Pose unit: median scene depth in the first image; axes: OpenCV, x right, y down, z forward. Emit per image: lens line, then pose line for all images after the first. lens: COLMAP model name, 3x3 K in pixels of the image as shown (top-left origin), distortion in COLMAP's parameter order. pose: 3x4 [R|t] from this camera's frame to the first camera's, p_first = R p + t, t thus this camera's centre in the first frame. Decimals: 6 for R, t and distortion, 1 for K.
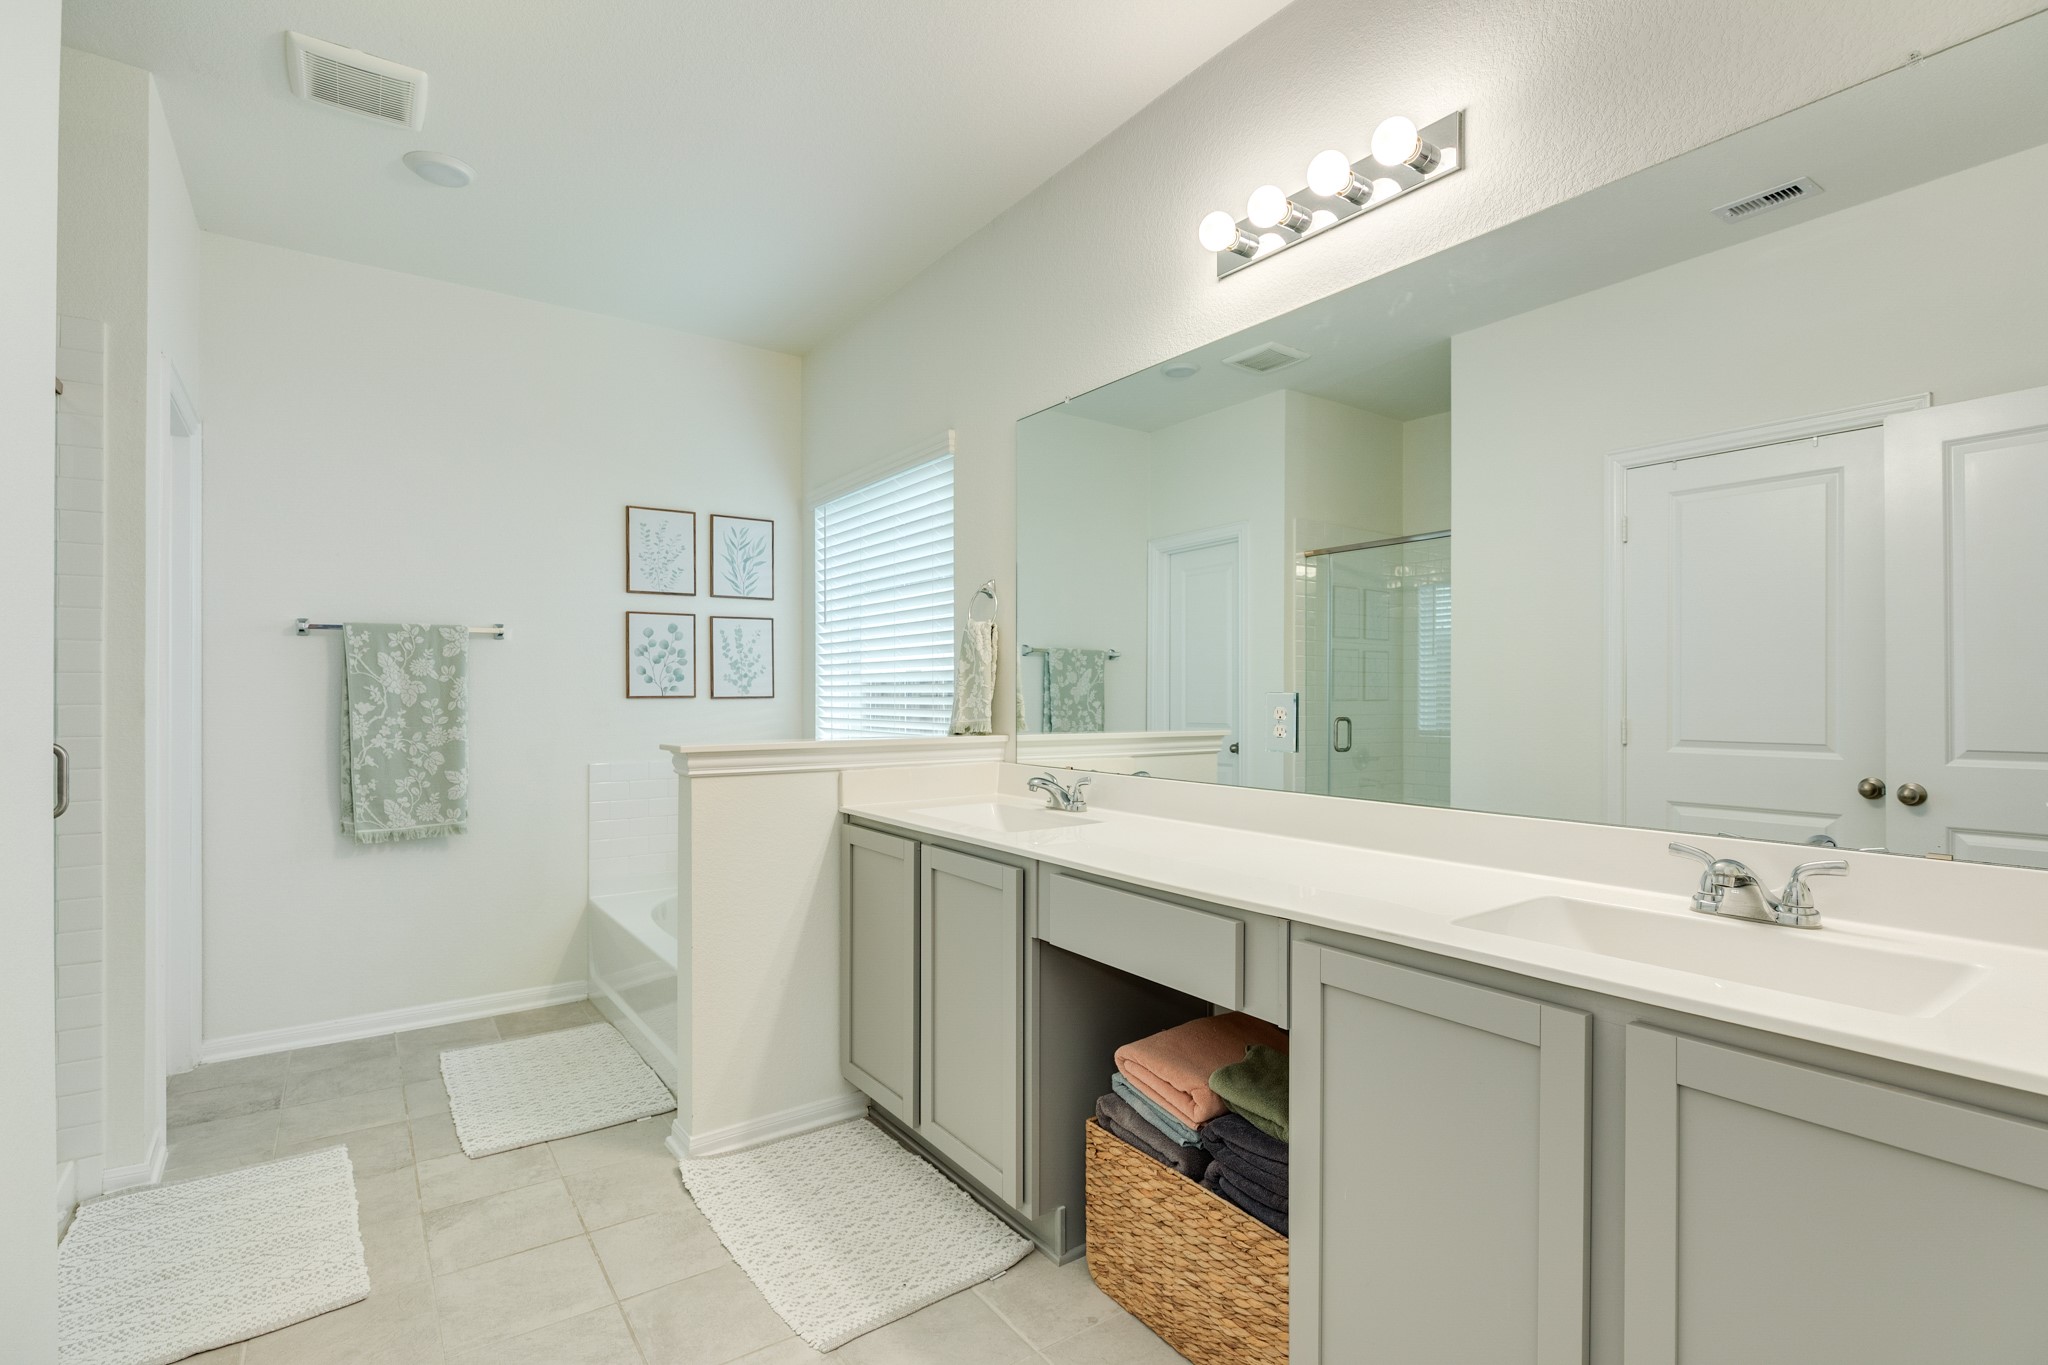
lens RADIAL K [[913.7, 0, 1022.4], [0, 913.7, 690.5], [0, 0, 1]] dist [0.008422, -0.000809]
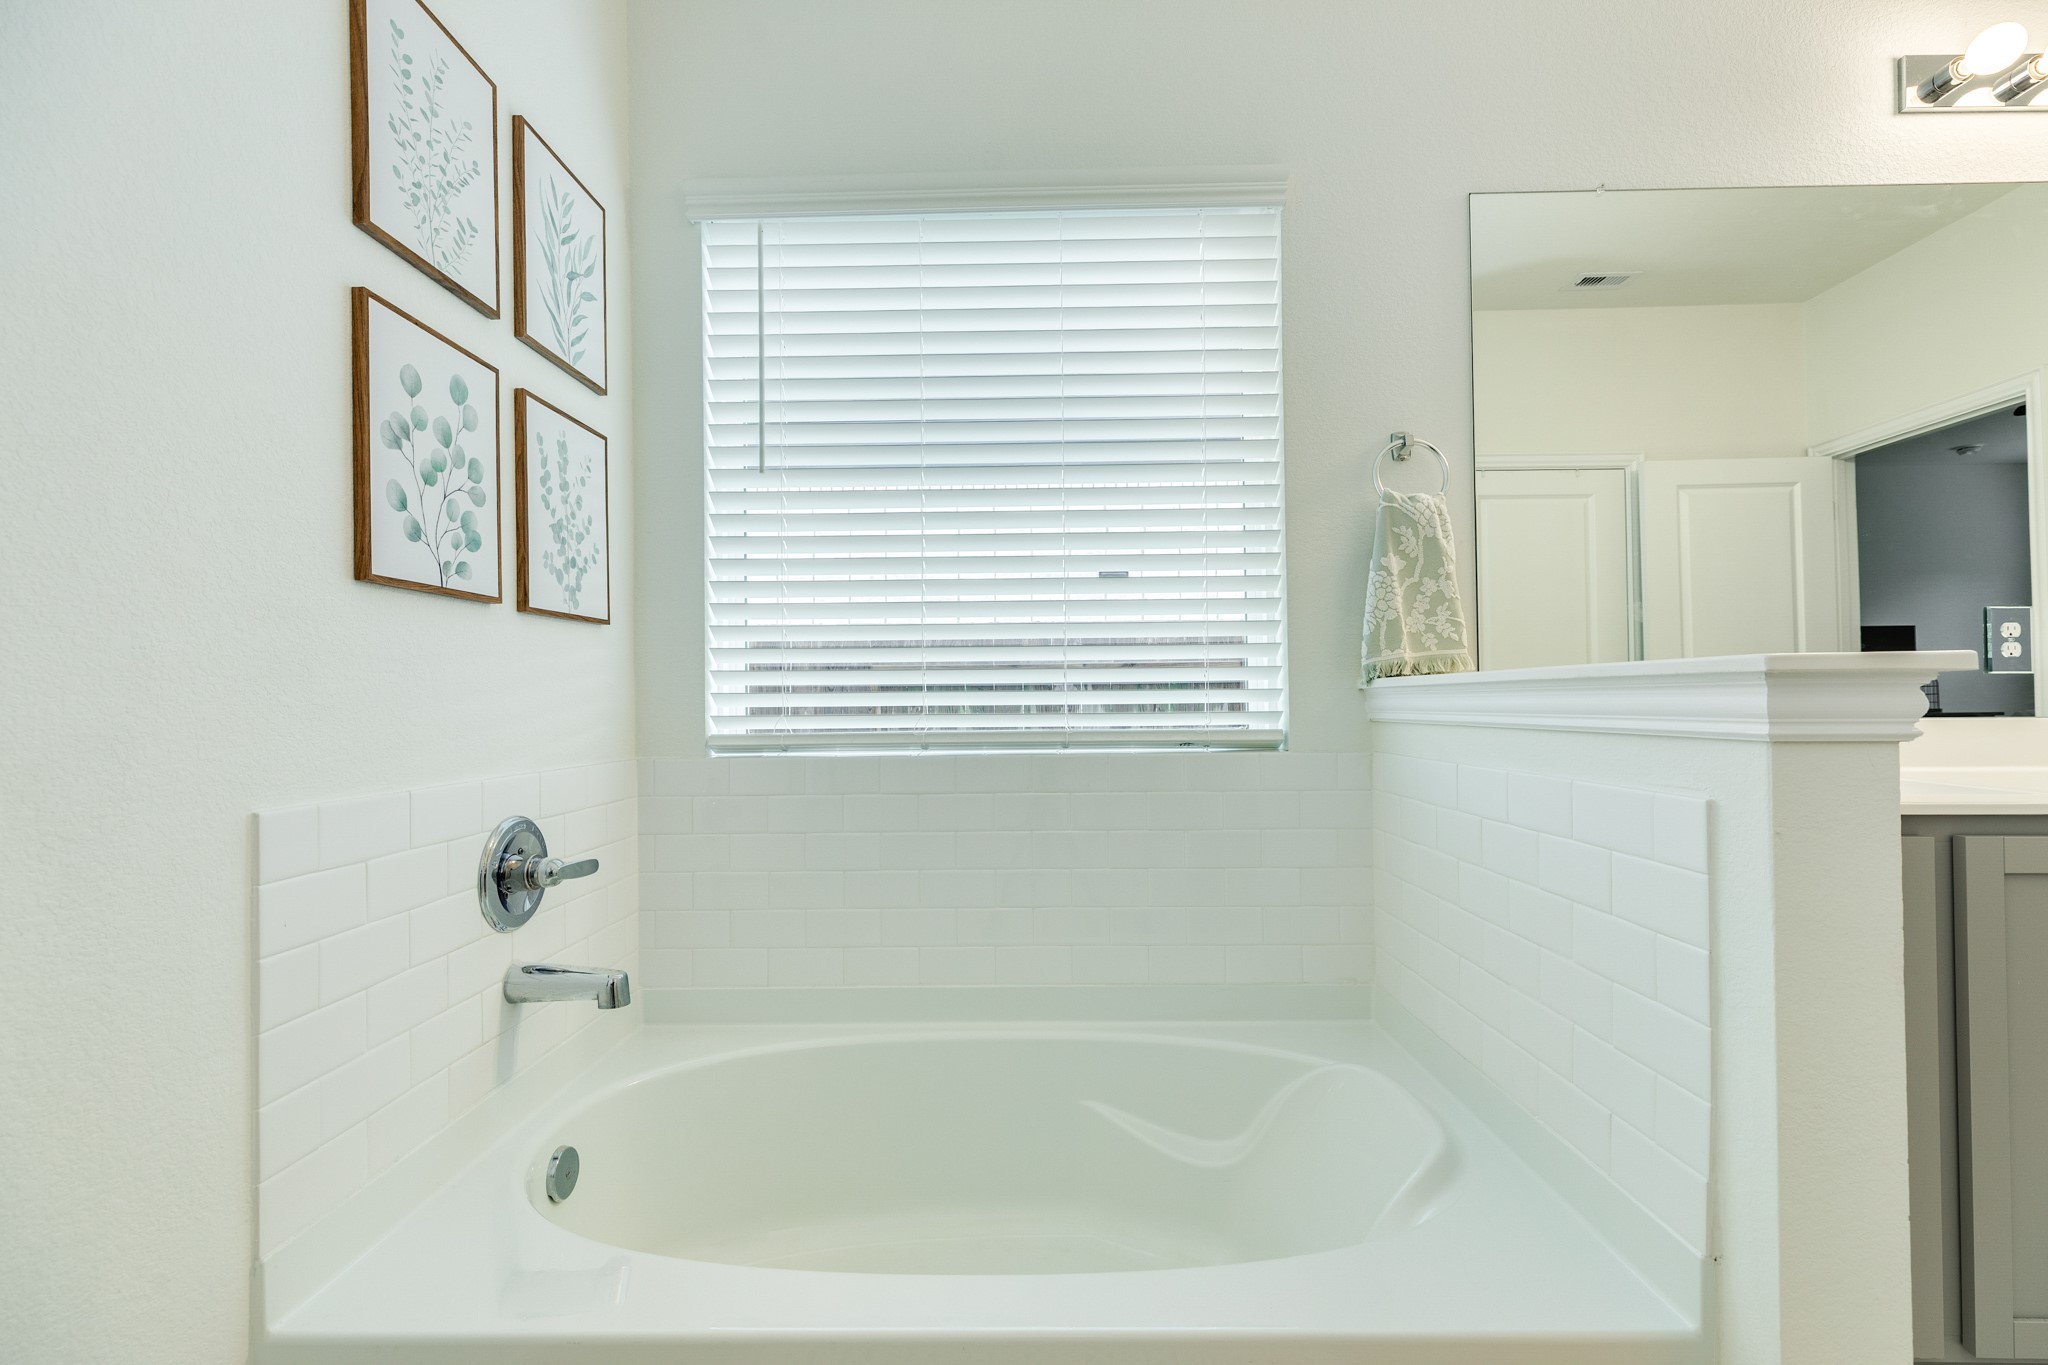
lens RADIAL K [[913.7, 0, 1022.4], [0, 913.7, 690.5], [0, 0, 1]] dist [0.008422, -0.000809]
pose [[0.605174, 0.007891, 0.796054, -0.643079], [0.007876, 0.999843, -0.015899, 0.060405], [-0.796054, 0.015892, 0.605016, 0.776233]]
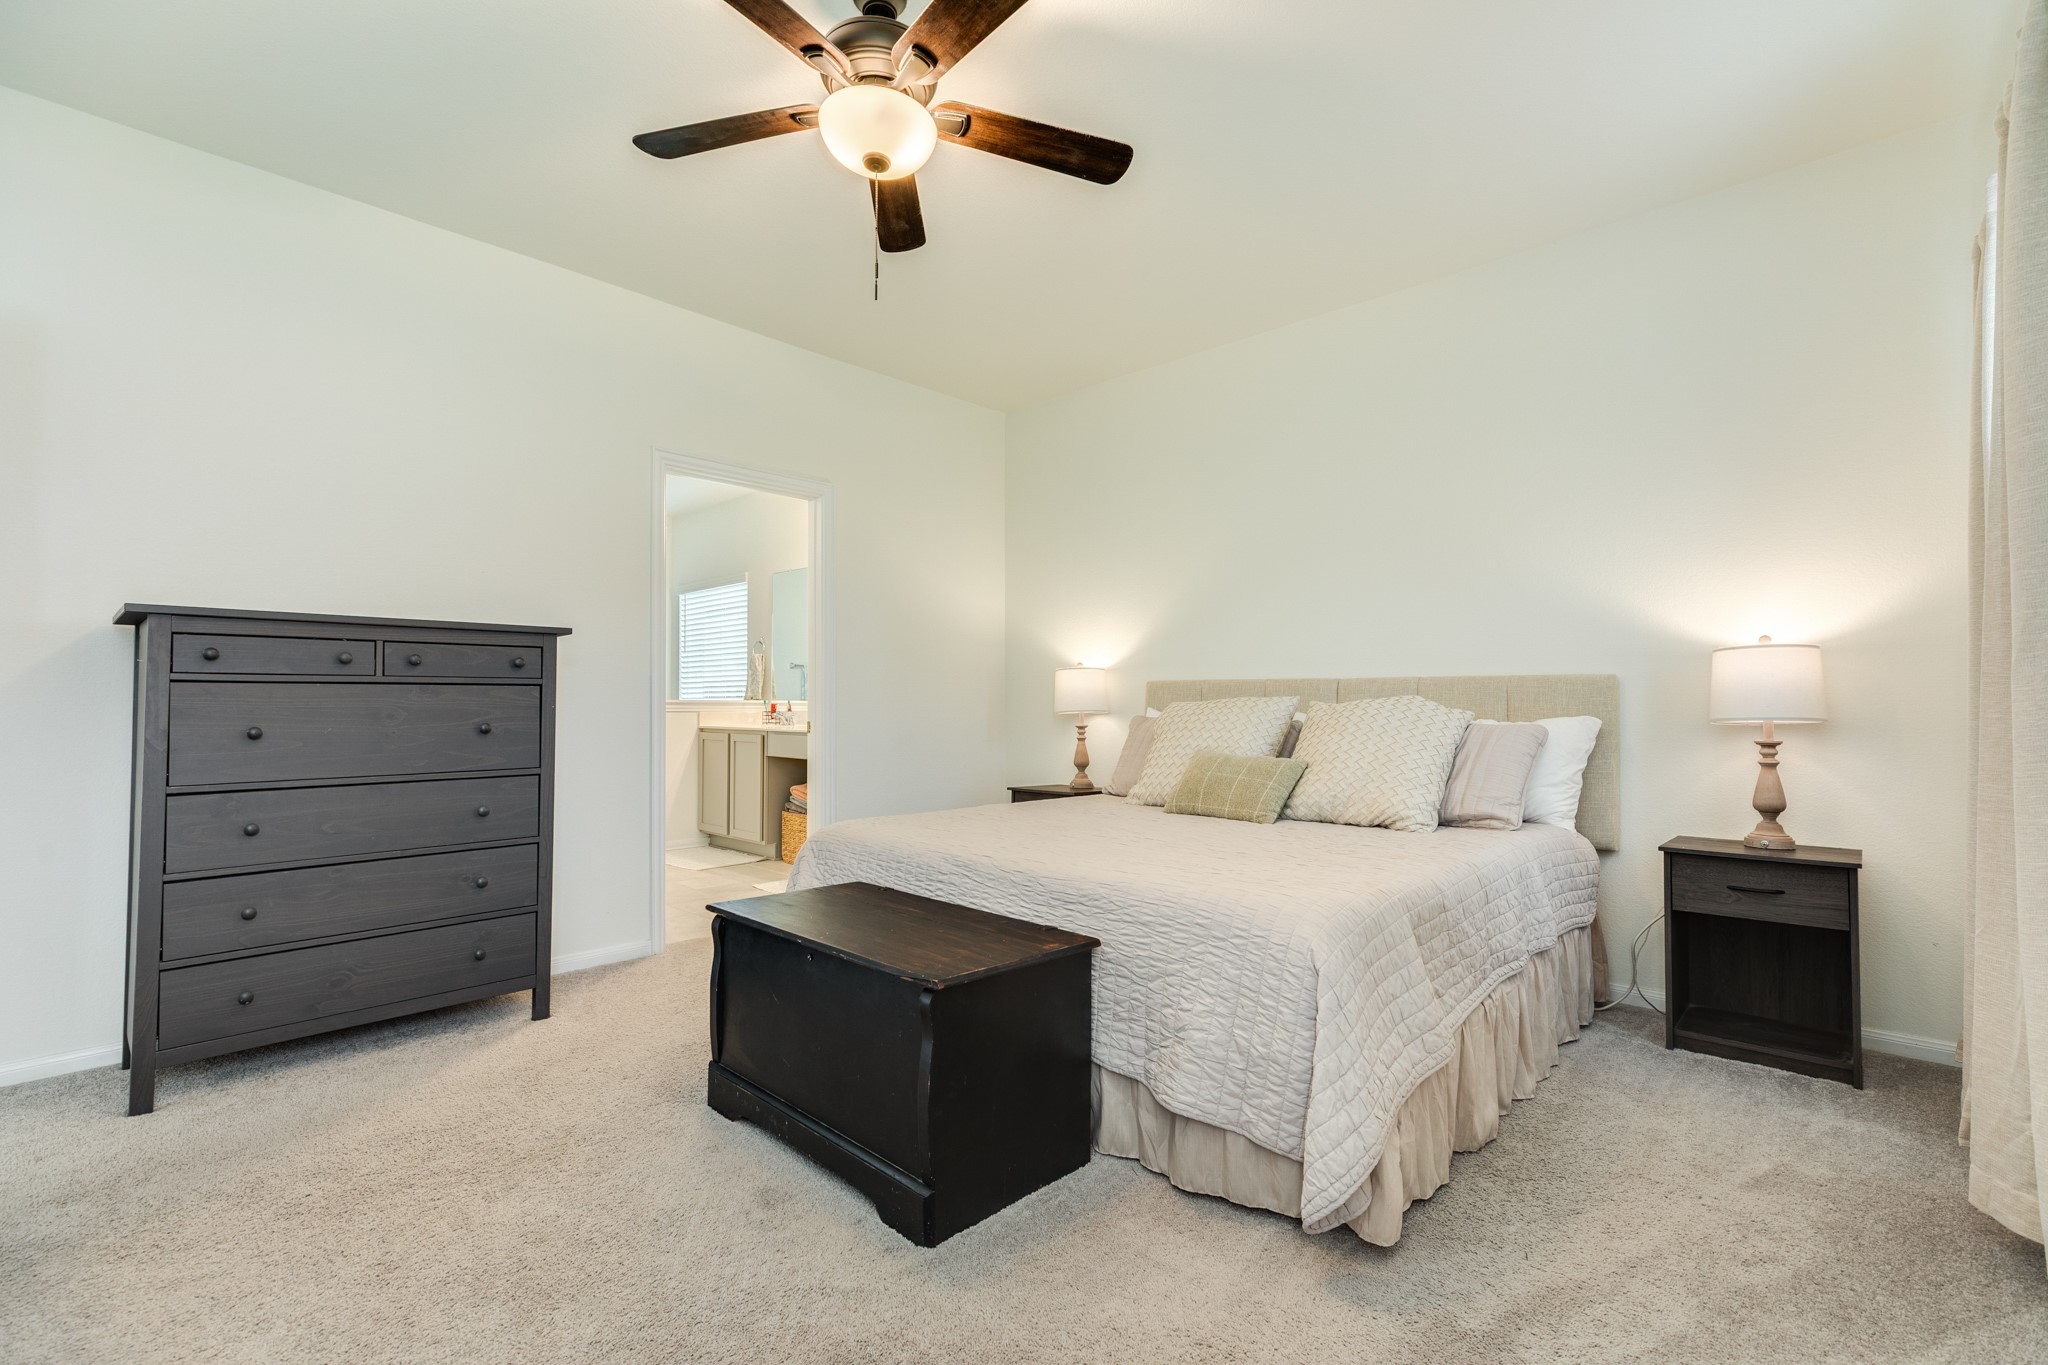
lens RADIAL K [[913.7, 0, 1022.4], [0, 913.7, 690.5], [0, 0, 1]] dist [0.008422, -0.000809]
pose [[0.981783, 0.009508, 0.189768, 0.178226], [-0.006296, 0.999827, -0.017523, 0.057395], [-0.189902, 0.016009, 0.981673, -1.461975]]
